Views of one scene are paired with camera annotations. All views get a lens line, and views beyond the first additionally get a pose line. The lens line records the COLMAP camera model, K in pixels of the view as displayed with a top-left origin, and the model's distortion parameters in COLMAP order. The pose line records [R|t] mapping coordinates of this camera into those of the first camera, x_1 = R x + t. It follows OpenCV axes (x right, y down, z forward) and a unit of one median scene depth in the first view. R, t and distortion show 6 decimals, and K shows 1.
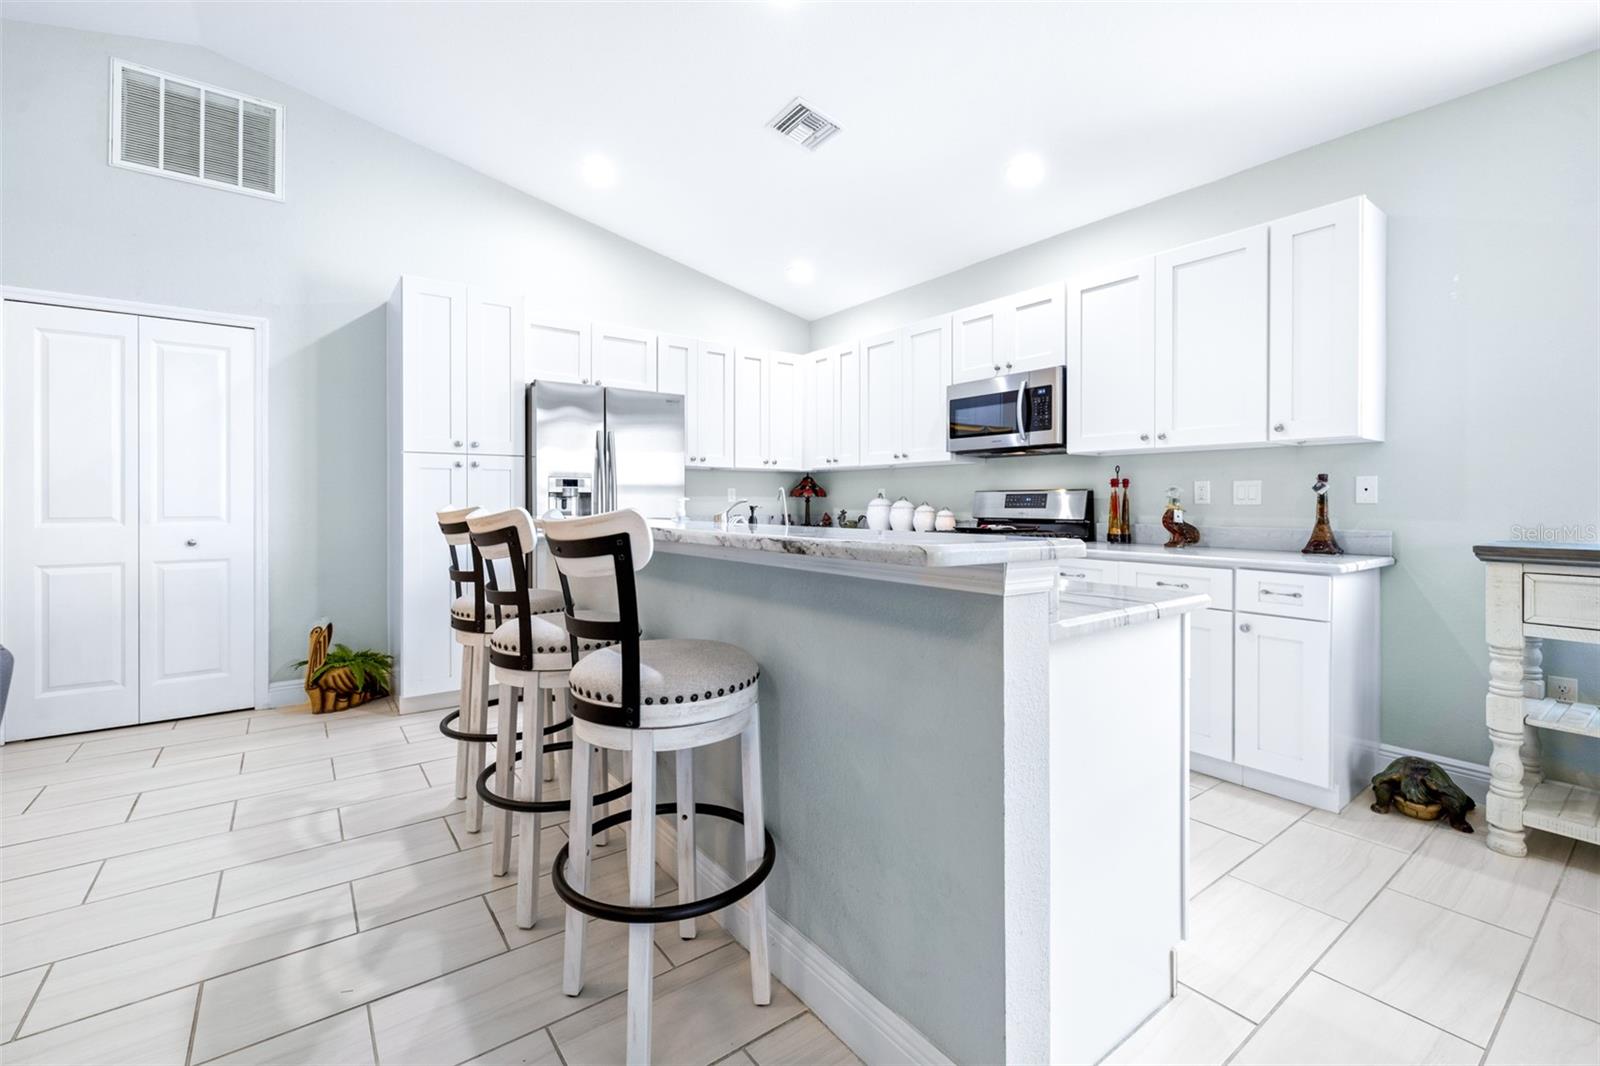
lens RADIAL K [[686.9, 0, 798.0], [0, 686.9, 501.0], [0, 0, 1]] dist [0.000728, -0.000177]
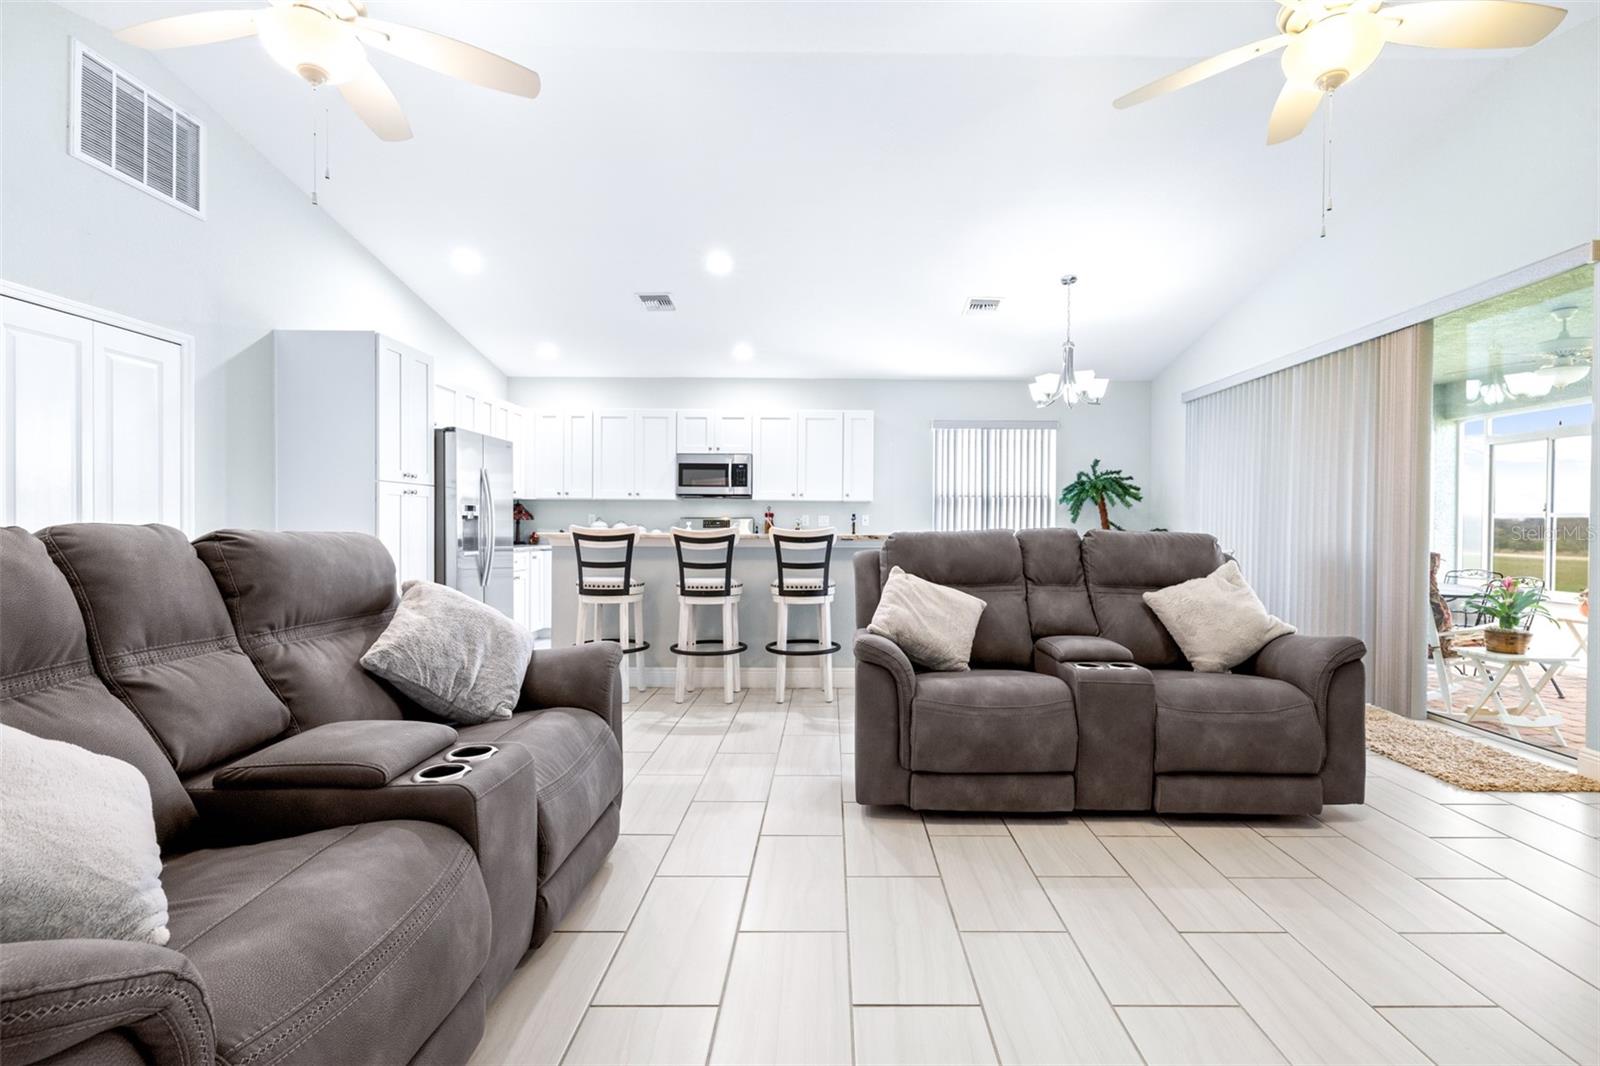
lens RADIAL K [[702.3, 0, 834.7], [0, 702.3, 532.5], [0, 0, 1]] dist [-0.000602, -0.000438]
pose [[0.589308, -0.004854, 0.807894, -1.069451], [-0.004779, 0.999944, 0.009494, 0.003850], [-0.807894, -0.009456, 0.589252, -0.356096]]
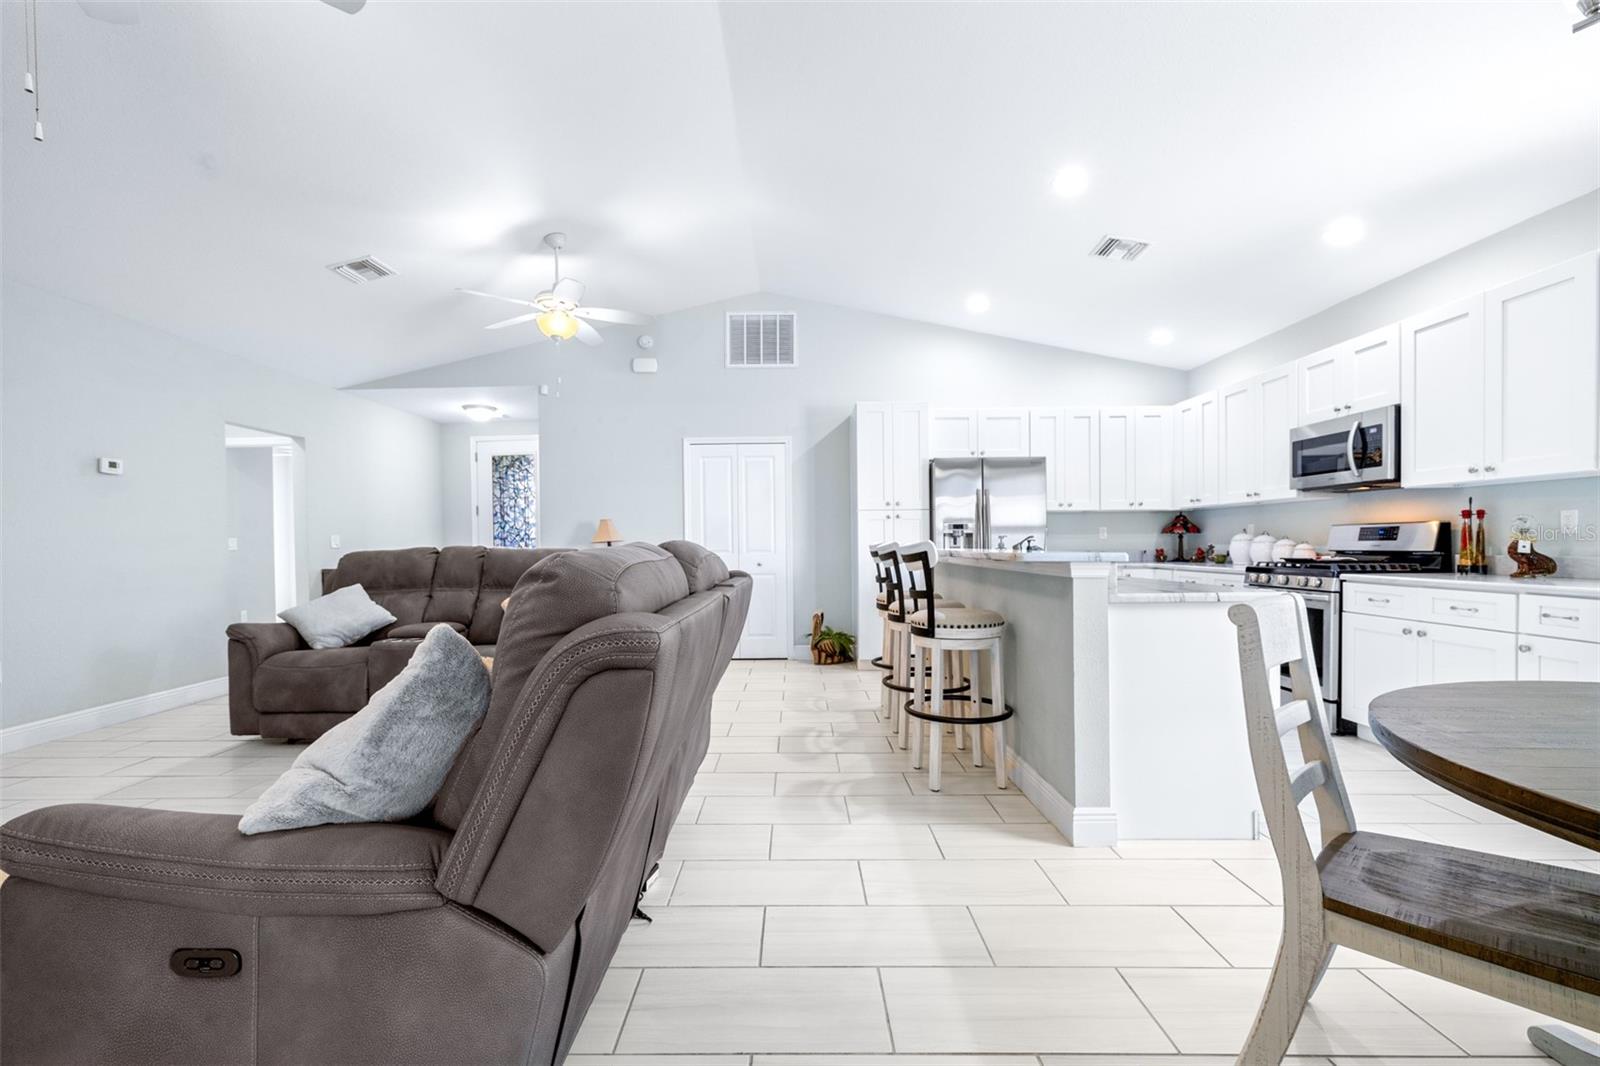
lens RADIAL K [[685.9, 0, 785.1], [0, 685.9, 553.1], [0, 0, 1]] dist [0.001584, -0.000123]
pose [[0.793957, 0.000112, -0.607974, 0.280389], [0.010590, 0.999846, 0.014015, 0.005919], [0.607882, -0.017566, 0.793833, -0.405042]]
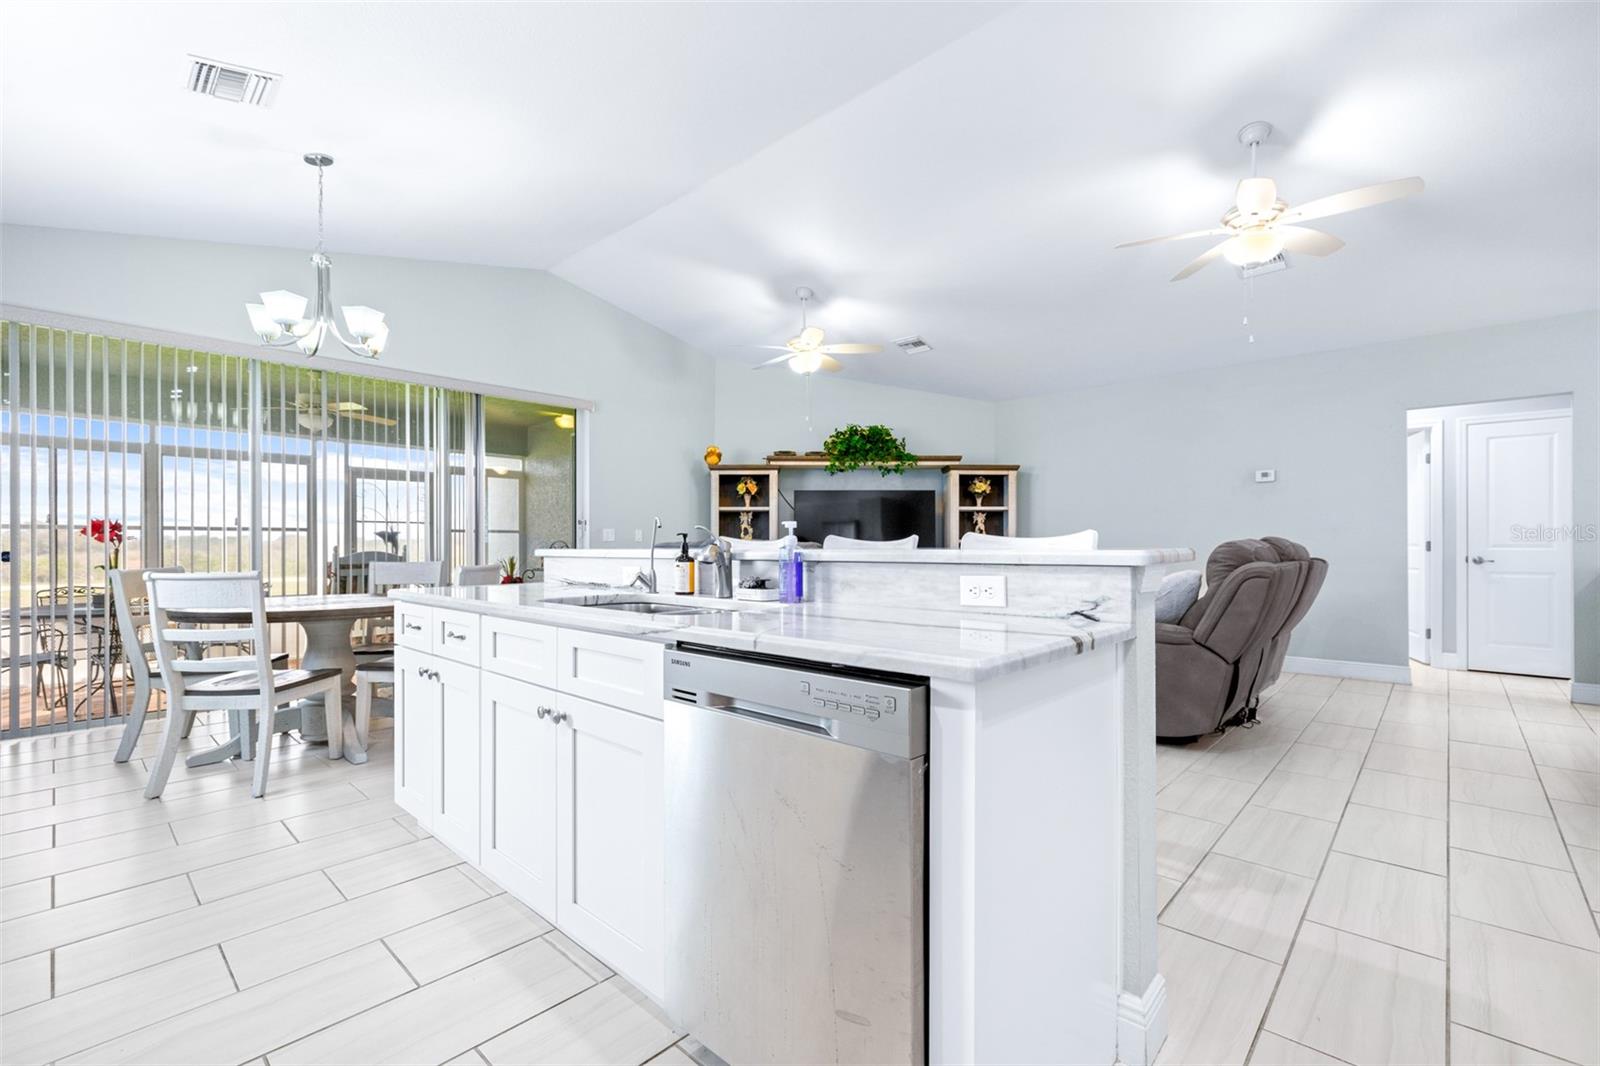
lens RADIAL K [[683.9, 0, 807.8], [0, 683.9, 548.5], [0, 0, 1]] dist [-0.000277, -0.000425]
pose [[-0.981131, 0.004376, -0.193295, -0.038671], [0.003554, 0.999983, 0.004596, 0.016552], [0.193312, 0.003822, -0.981130, 1.240312]]
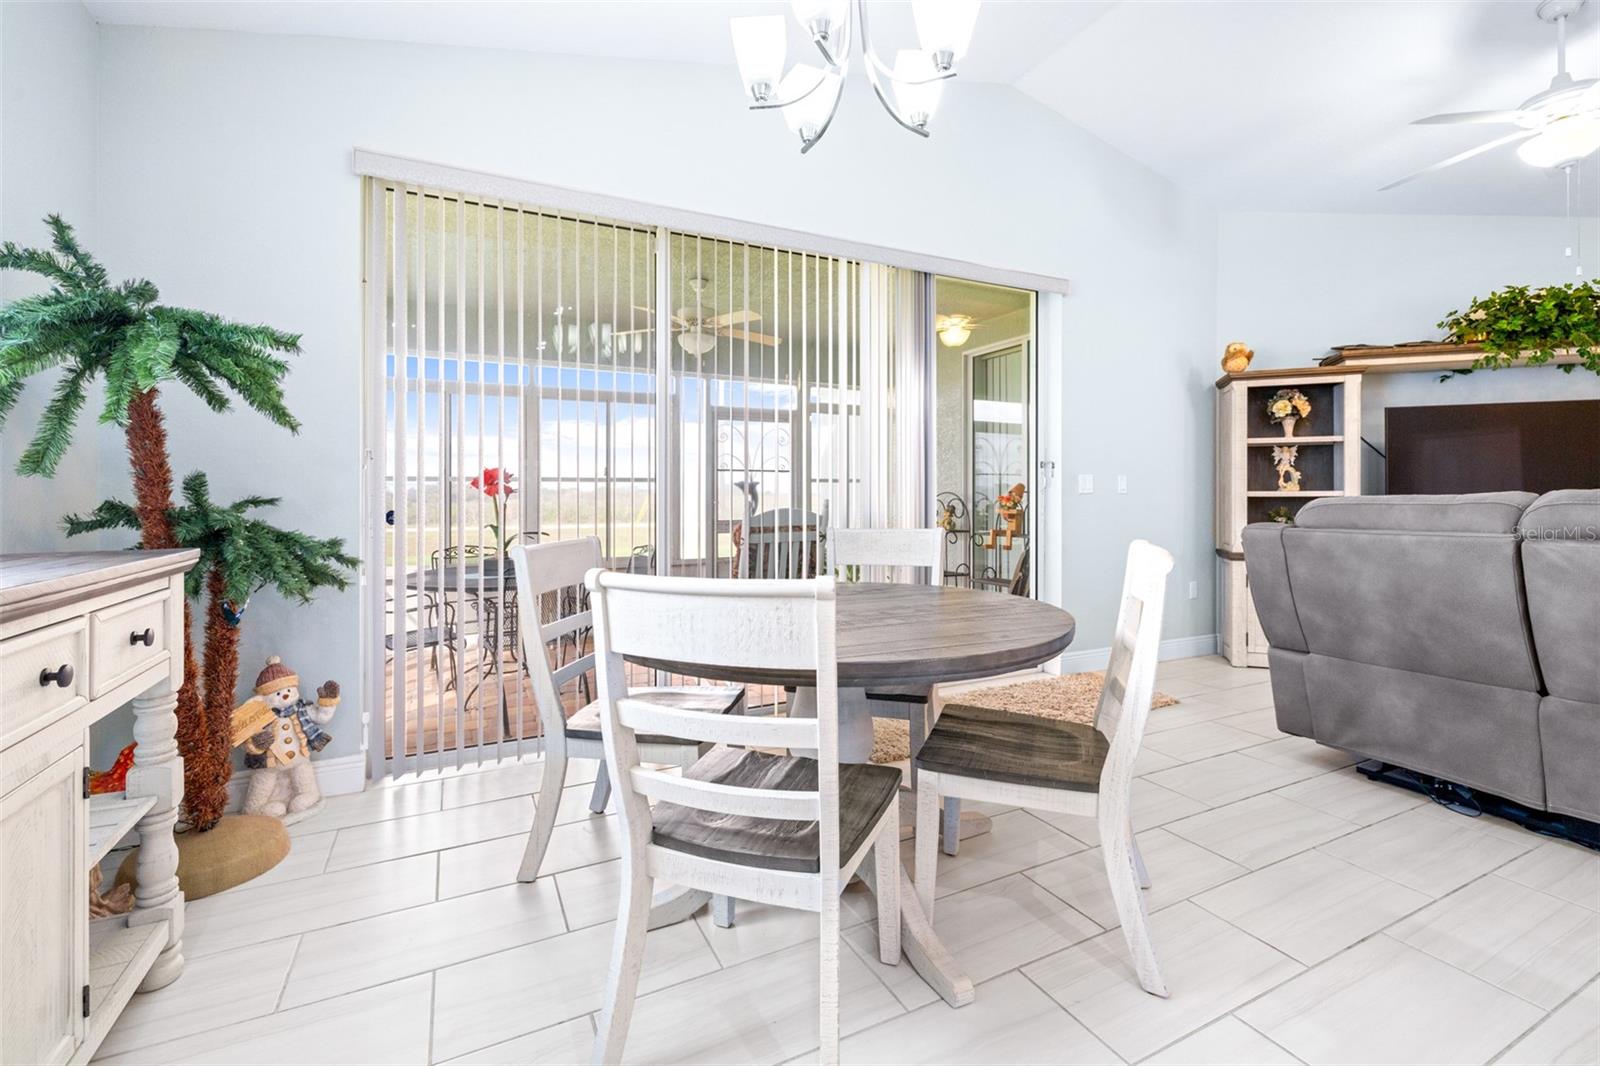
lens RADIAL K [[682.6, 0, 797.4], [0, 682.6, 497.4], [0, 0, 1]] dist [0.003014, 0.000343]
pose [[-0.984312, 0.002835, 0.176412, 0.412573], [0.003156, 0.999994, 0.001542, 0.007186], [-0.176407, 0.002075, -0.984315, 0.615766]]
